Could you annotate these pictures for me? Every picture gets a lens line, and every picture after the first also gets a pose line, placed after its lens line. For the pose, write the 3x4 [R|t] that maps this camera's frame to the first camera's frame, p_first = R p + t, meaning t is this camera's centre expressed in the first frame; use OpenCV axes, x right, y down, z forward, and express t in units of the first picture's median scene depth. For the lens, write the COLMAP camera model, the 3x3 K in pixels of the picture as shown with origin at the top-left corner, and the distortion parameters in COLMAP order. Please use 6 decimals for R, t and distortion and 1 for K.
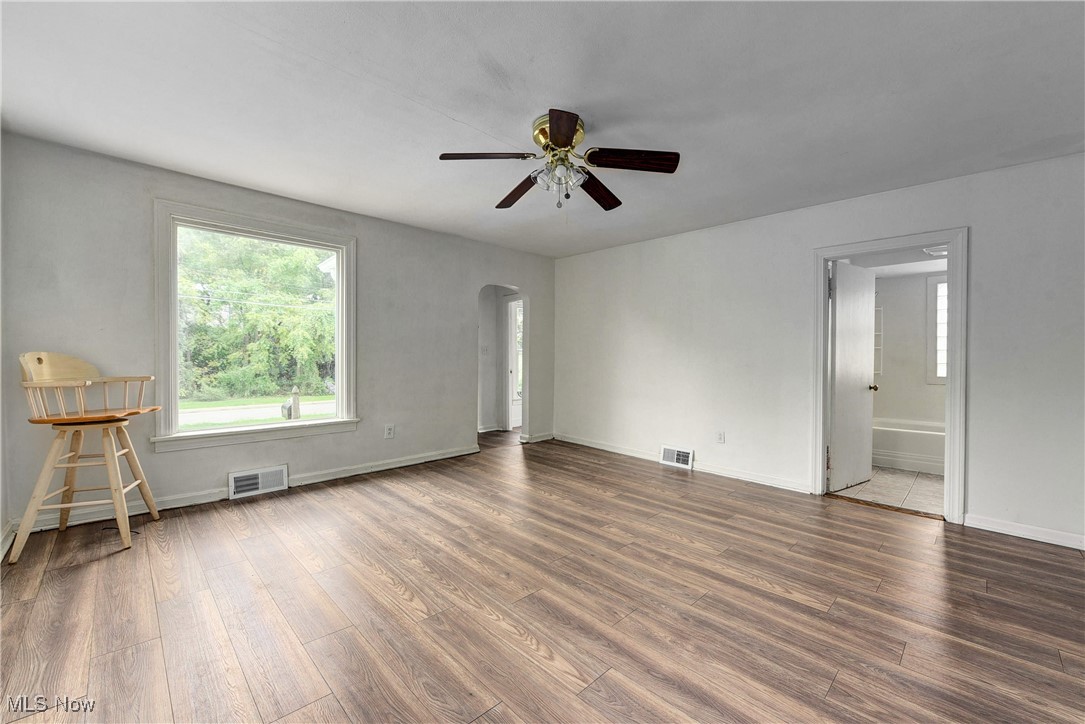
lens RADIAL K [[434.5, 0, 545.2], [0, 434.5, 361.7], [0, 0, 1]] dist [-0.006577, -0.001603]
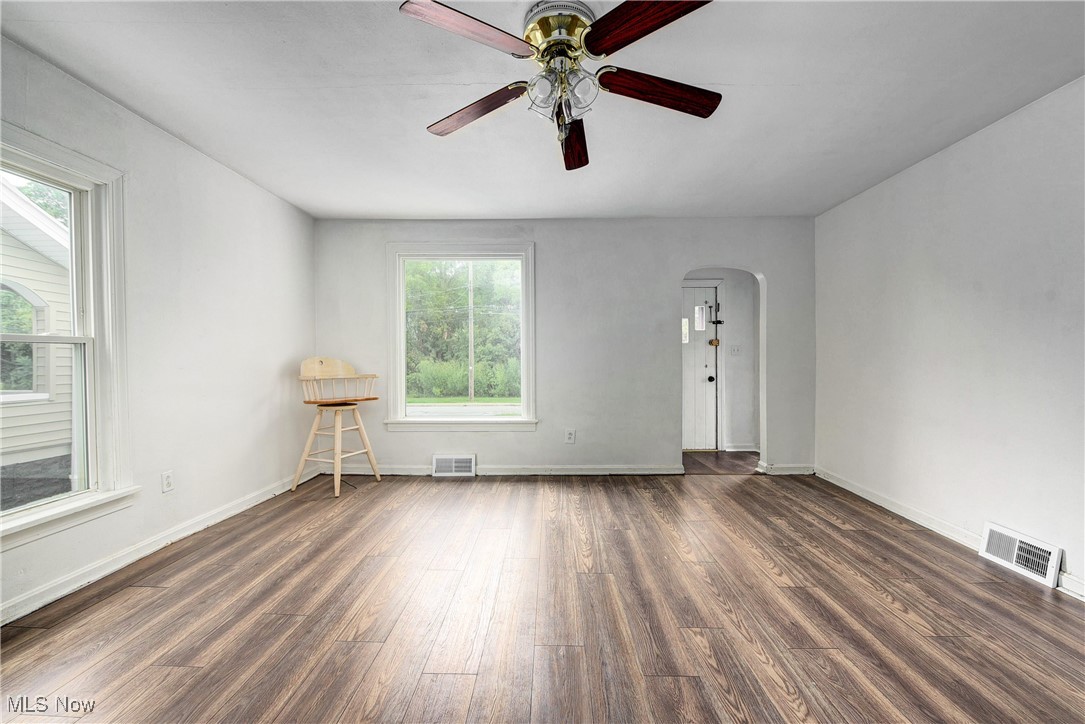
lens RADIAL K [[434.5, 0, 544.9], [0, 434.5, 363.5], [0, 0, 1]] dist [-0.006577, -0.001603]
pose [[0.703029, -0.003191, -0.711154, 0.412765], [-0.000532, 0.999987, -0.005012, 0.006411], [0.711161, 0.003902, 0.703018, 0.402556]]
